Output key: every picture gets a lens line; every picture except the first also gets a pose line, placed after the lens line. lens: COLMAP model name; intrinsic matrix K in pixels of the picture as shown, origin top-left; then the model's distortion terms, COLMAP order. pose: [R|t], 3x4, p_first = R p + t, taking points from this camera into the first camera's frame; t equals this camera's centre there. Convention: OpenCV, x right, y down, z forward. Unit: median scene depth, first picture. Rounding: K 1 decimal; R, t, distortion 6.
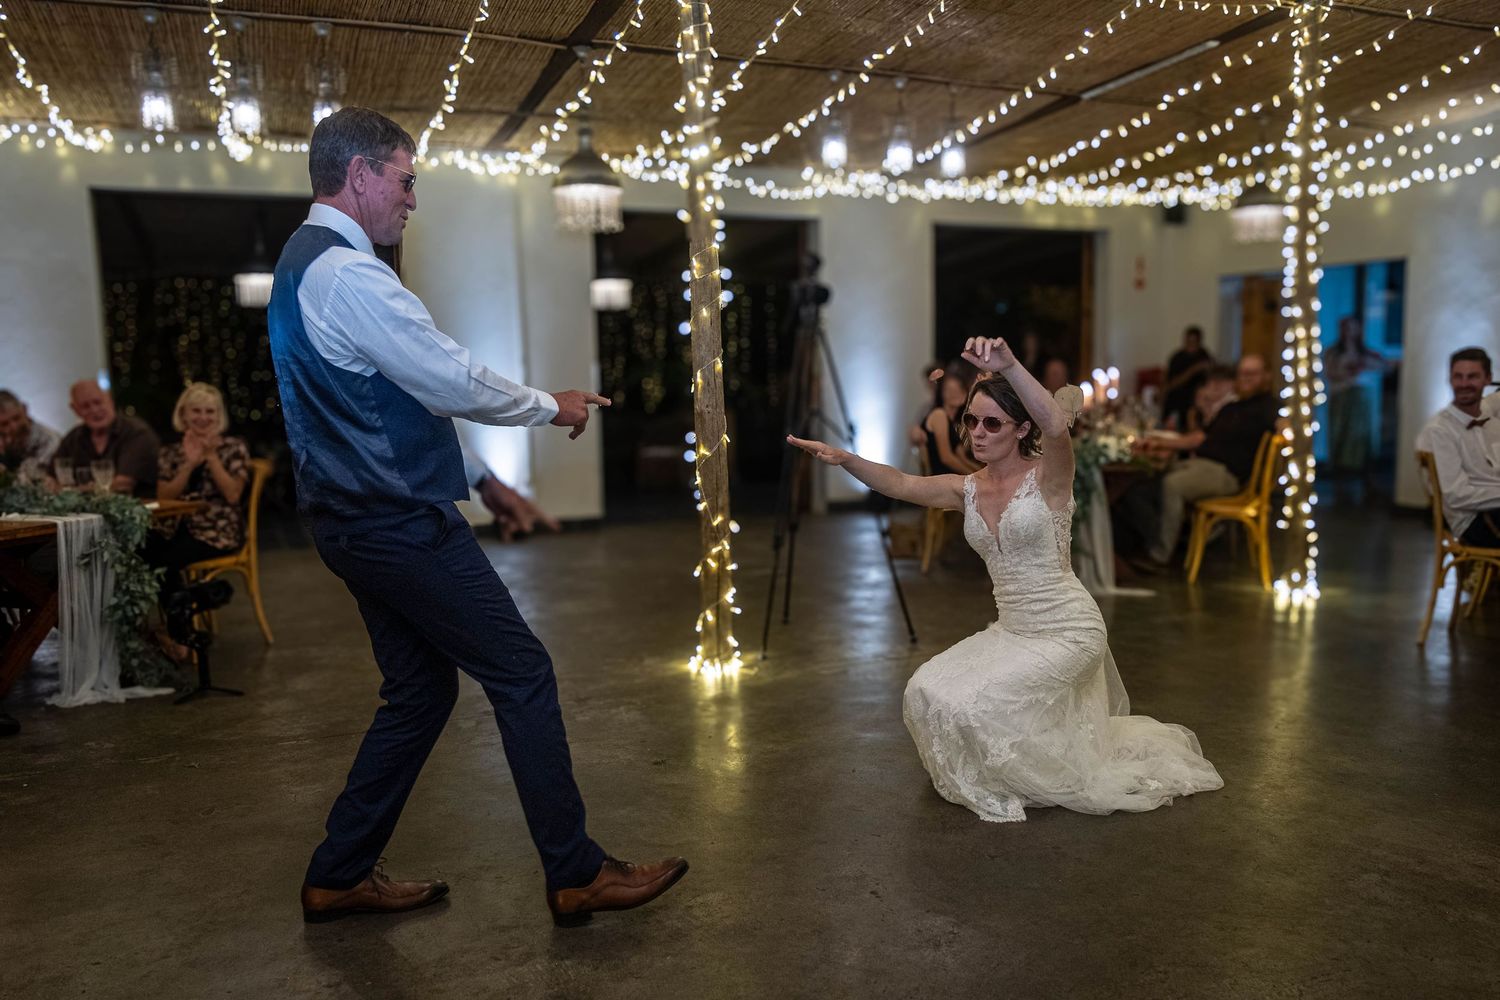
lens RADIAL K [[1159.4, 0, 750.0], [0, 1159.4, 500.0], [0, 0, 1]] dist [-0.014882, 0.001334]
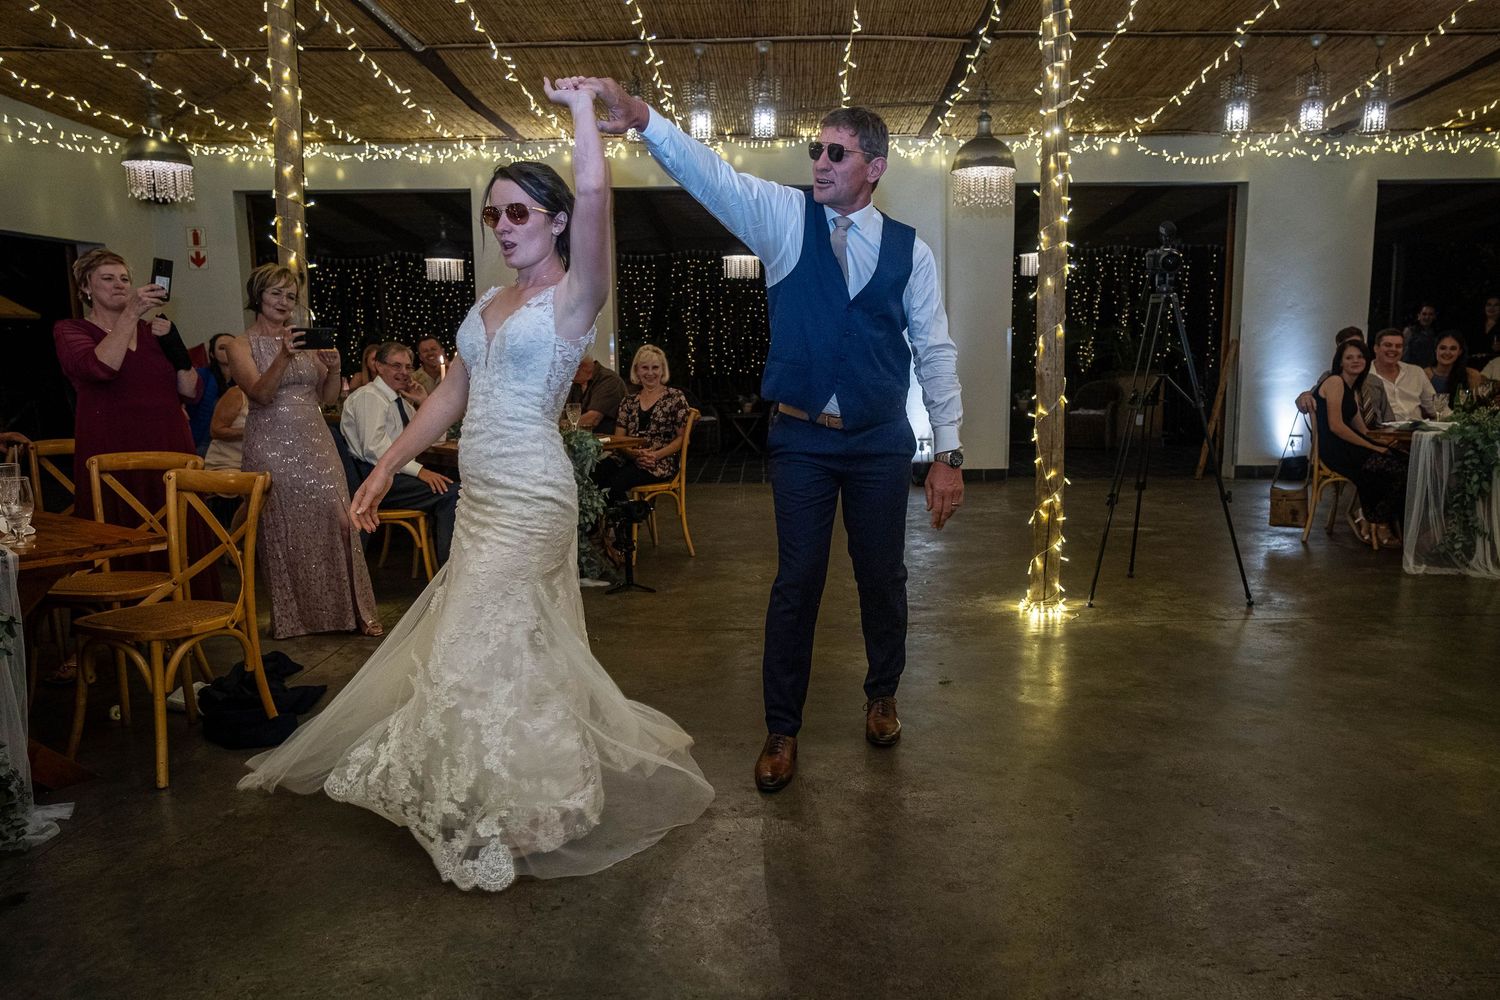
lens RADIAL K [[1055.8, 0, 751.2], [0, 1055.8, 478.1], [0, 0, 1]] dist [-0.003181, 0.000801]
pose [[0.917504, 0.056300, -0.393722, 0.102230], [-0.046860, 0.998338, 0.033558, 0.000735], [0.394957, -0.012339, 0.918617, -0.015548]]
